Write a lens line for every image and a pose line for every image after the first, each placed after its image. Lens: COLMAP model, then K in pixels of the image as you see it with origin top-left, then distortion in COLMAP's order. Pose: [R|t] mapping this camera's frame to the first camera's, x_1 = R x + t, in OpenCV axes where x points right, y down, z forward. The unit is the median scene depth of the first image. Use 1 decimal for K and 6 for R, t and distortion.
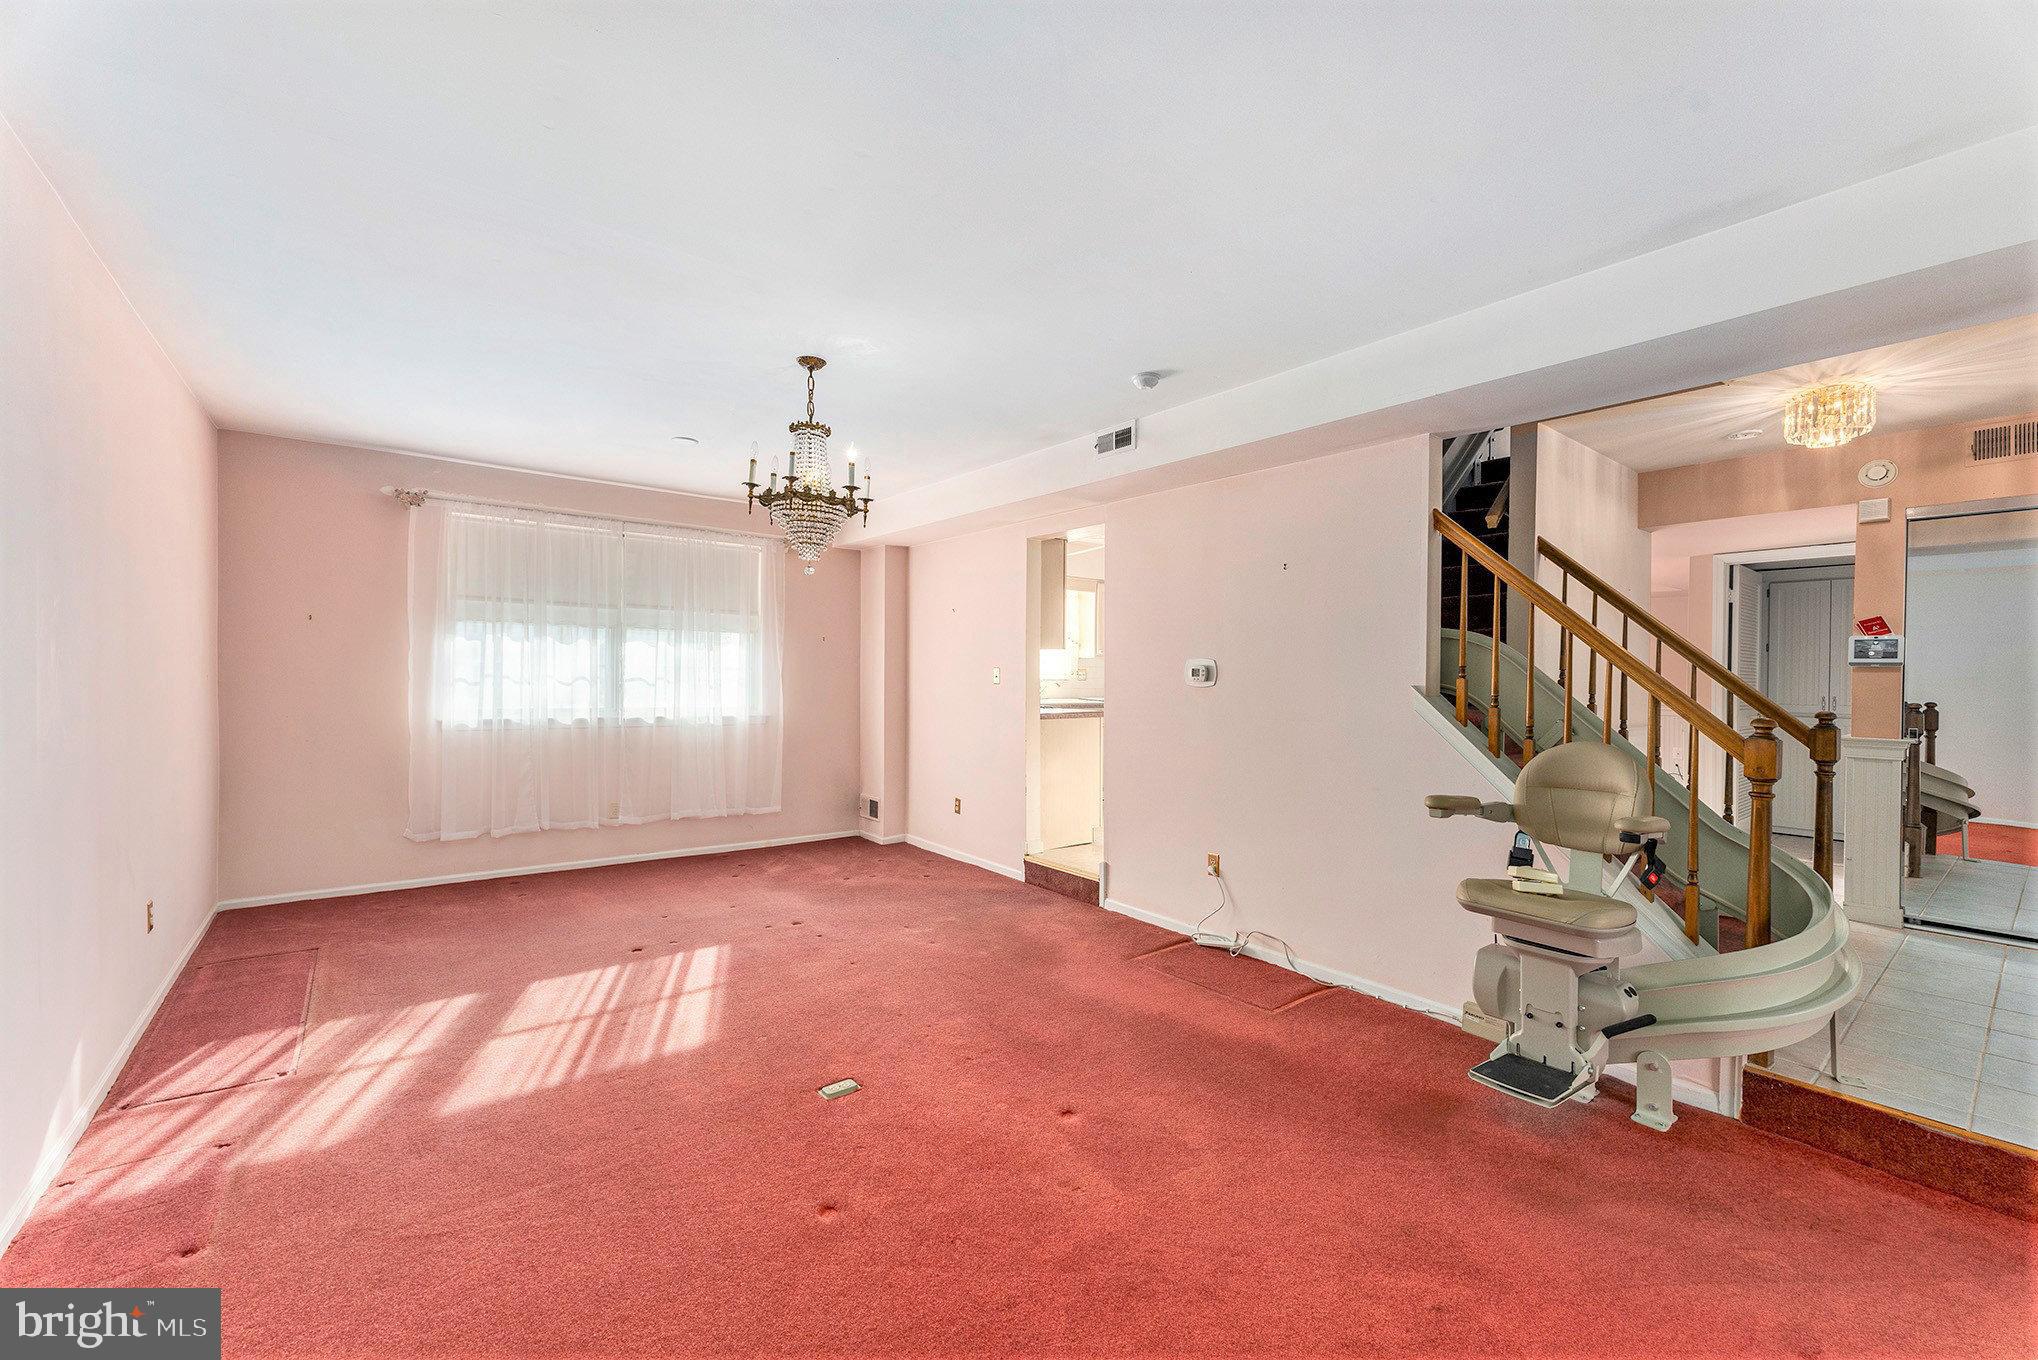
lens RADIAL K [[821.2, 0, 1031.5], [0, 821.2, 668.2], [0, 0, 1]] dist [-0.001771, -0.000626]
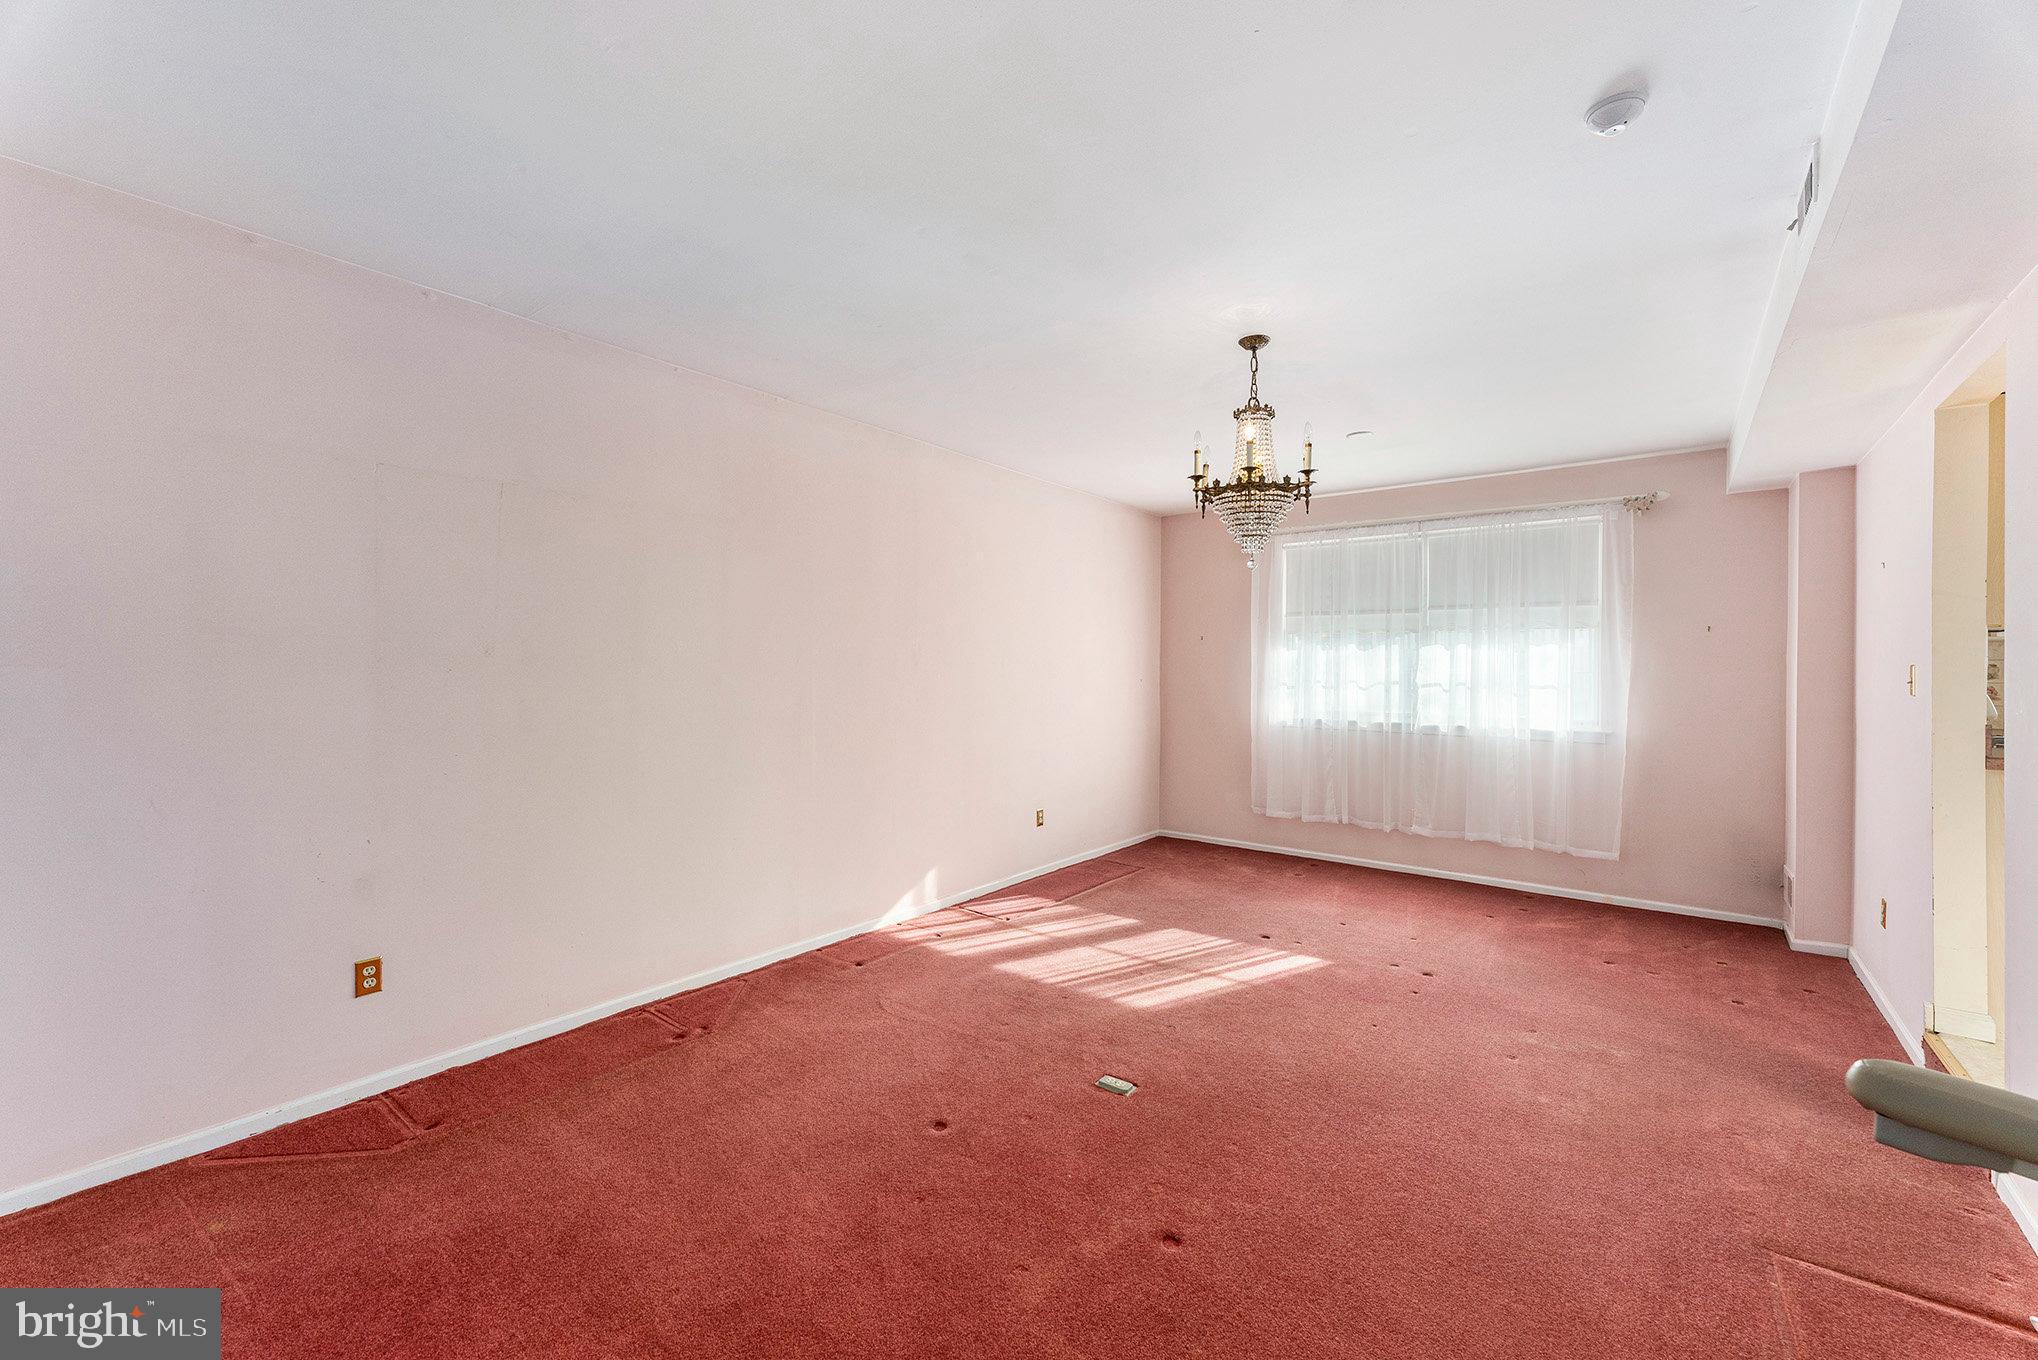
lens RADIAL K [[827.8, 0, 1002.8], [0, 827.8, 677.5], [0, 0, 1]] dist [-0.002665, -0.000508]
pose [[0.212829, -0.004533, -0.977079, 0.538089], [0.003298, 0.999987, -0.003921, 0.010956], [0.977084, -0.002388, 0.212842, 0.475930]]
